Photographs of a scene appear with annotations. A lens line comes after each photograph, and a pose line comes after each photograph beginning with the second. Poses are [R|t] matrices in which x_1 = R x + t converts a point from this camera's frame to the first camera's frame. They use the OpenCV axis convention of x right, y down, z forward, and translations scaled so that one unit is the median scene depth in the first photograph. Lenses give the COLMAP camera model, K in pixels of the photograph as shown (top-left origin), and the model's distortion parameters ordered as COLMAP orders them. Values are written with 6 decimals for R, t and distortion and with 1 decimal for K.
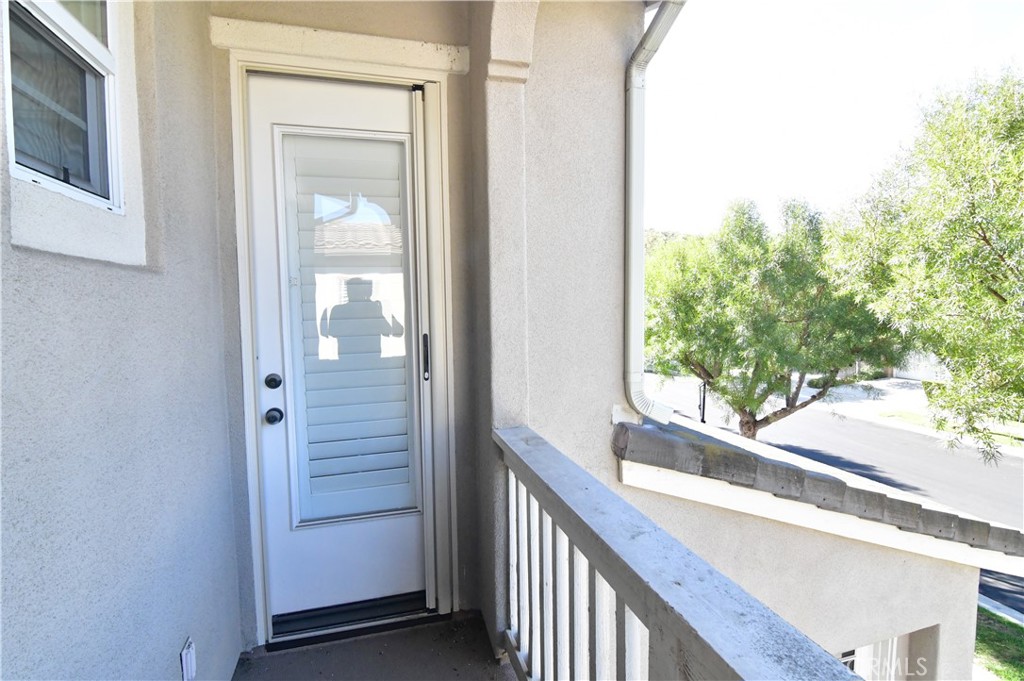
lens RADIAL K [[494.0, 0, 510.6], [0, 494.0, 337.7], [0, 0, 1]] dist [-0.012338, -0.003906]
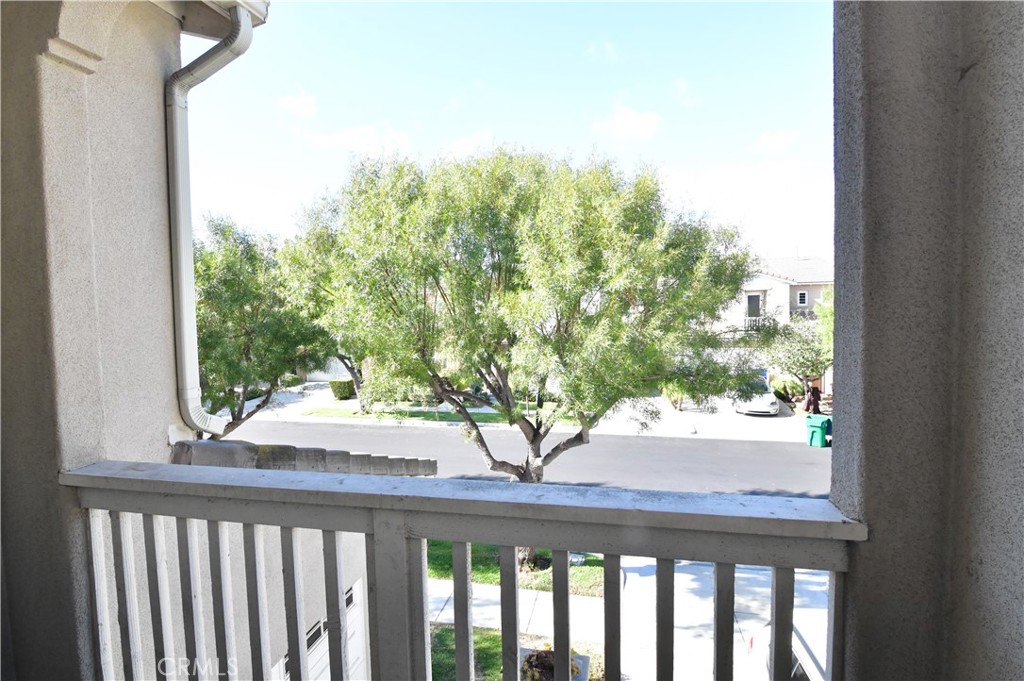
lens RADIAL K [[494.0, 0, 513.3], [0, 494.0, 341.3], [0, 0, 1]] dist [-0.012338, -0.003906]
pose [[0.473146, -0.049325, 0.879602, -0.299670], [0.072396, 0.997231, 0.016979, 0.005176], [-0.878004, 0.055646, 0.475407, -0.049924]]
